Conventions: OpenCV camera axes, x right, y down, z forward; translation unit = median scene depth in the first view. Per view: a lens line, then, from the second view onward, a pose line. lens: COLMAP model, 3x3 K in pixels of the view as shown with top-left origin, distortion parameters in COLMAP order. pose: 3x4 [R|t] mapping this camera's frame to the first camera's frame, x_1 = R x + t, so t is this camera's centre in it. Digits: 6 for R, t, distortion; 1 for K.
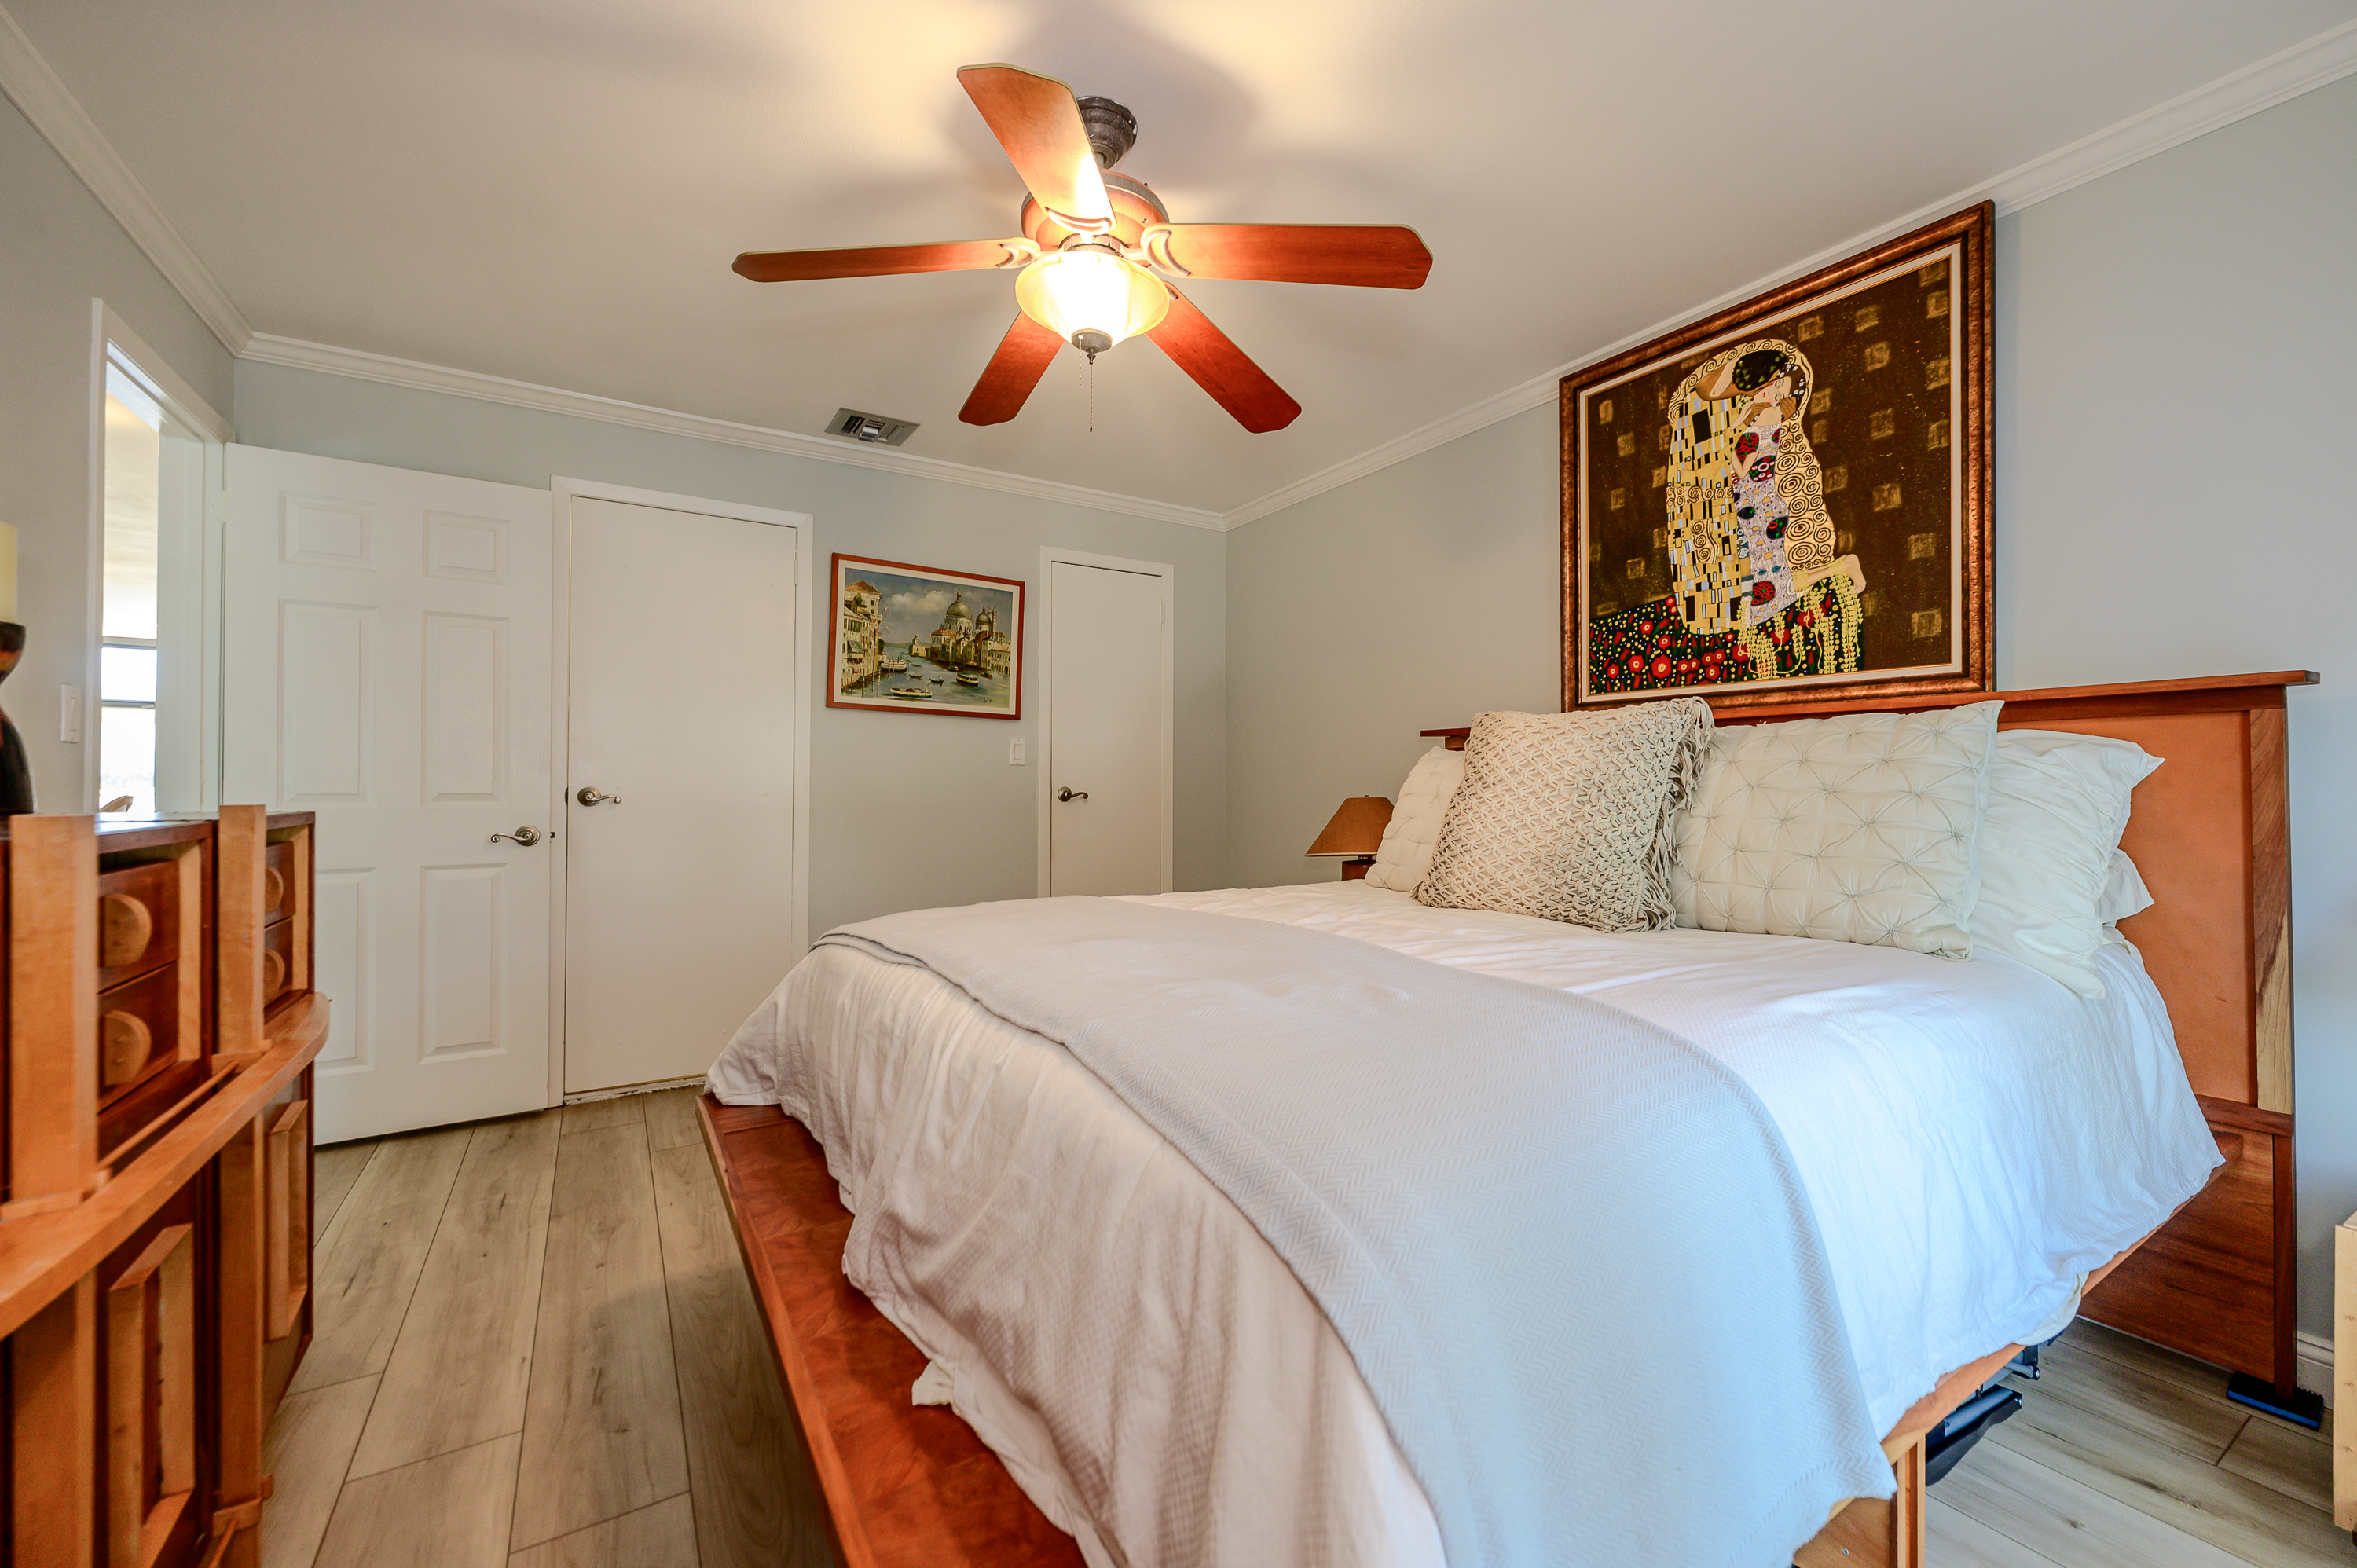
lens RADIAL K [[940.5, 0, 1186.5], [0, 940.5, 781.2], [0, 0, 1]] dist [0.001943, 0.000270]
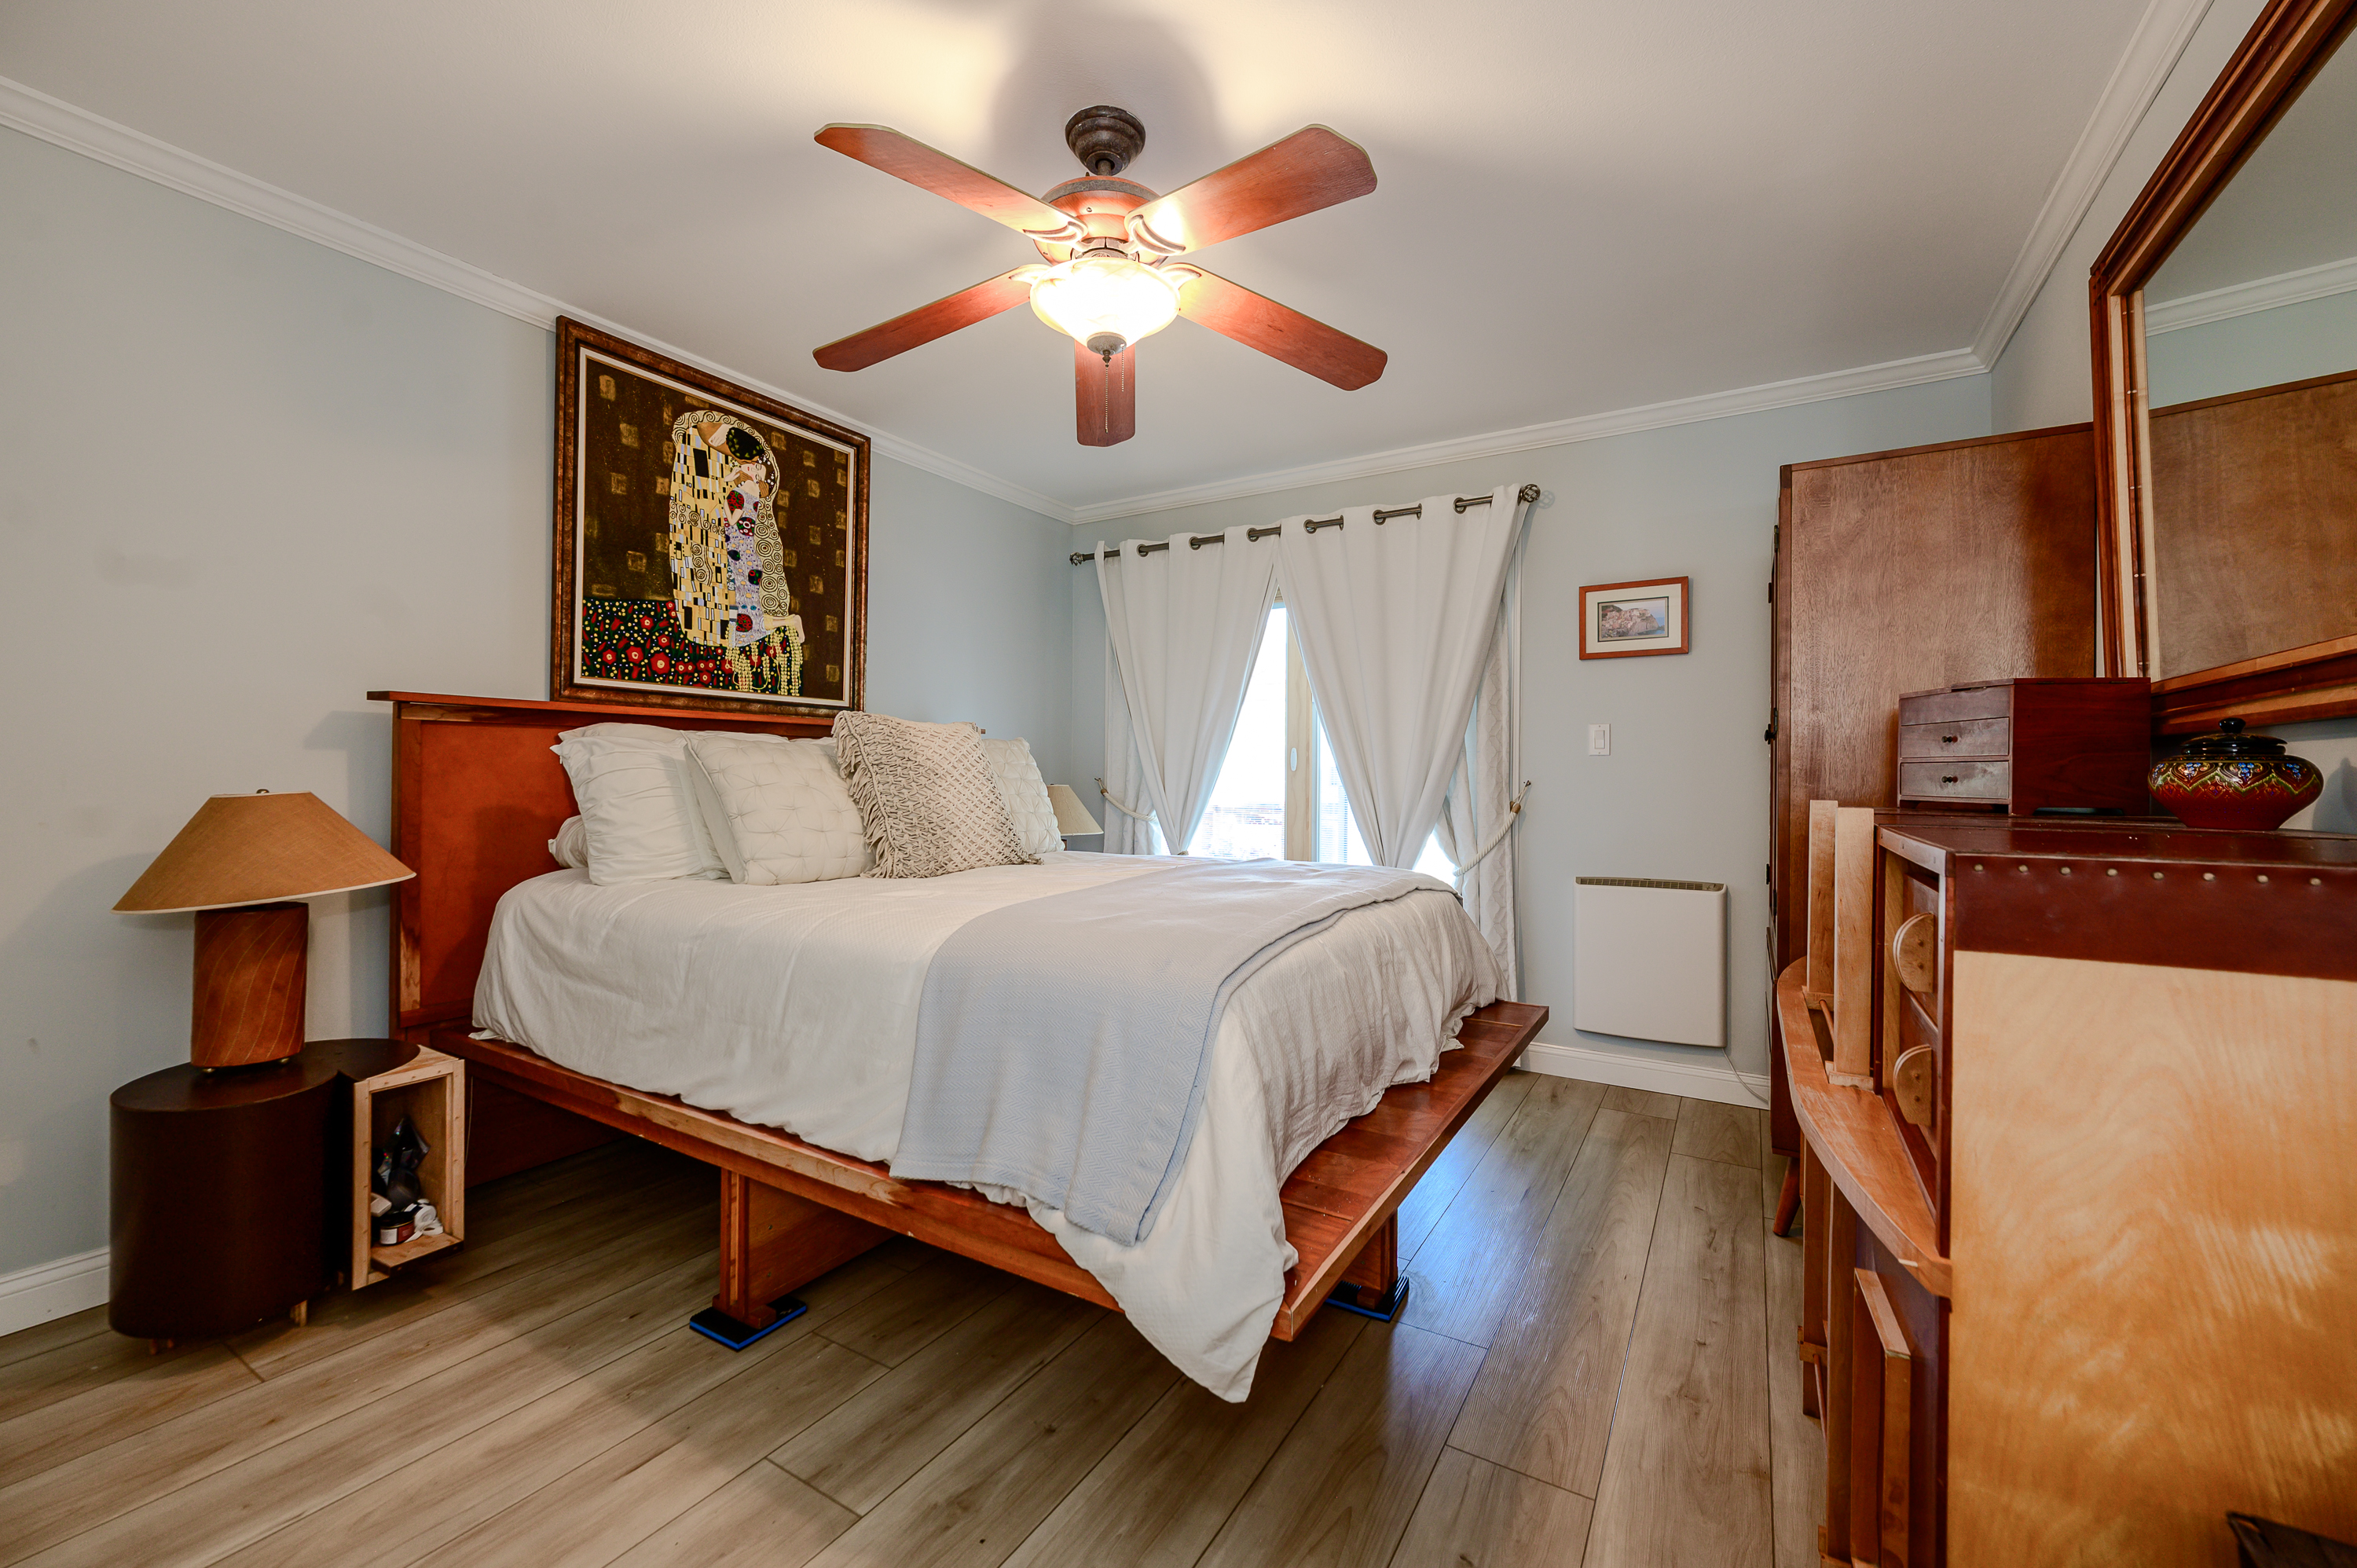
lens RADIAL K [[940.5, 0, 1186.5], [0, 940.5, 781.2], [0, 0, 1]] dist [0.001943, 0.000270]
pose [[-0.451044, -0.007730, 0.892468, -0.770491], [-0.011456, 0.999930, 0.002871, 0.003167], [-0.892428, -0.008929, -0.451101, 1.006171]]
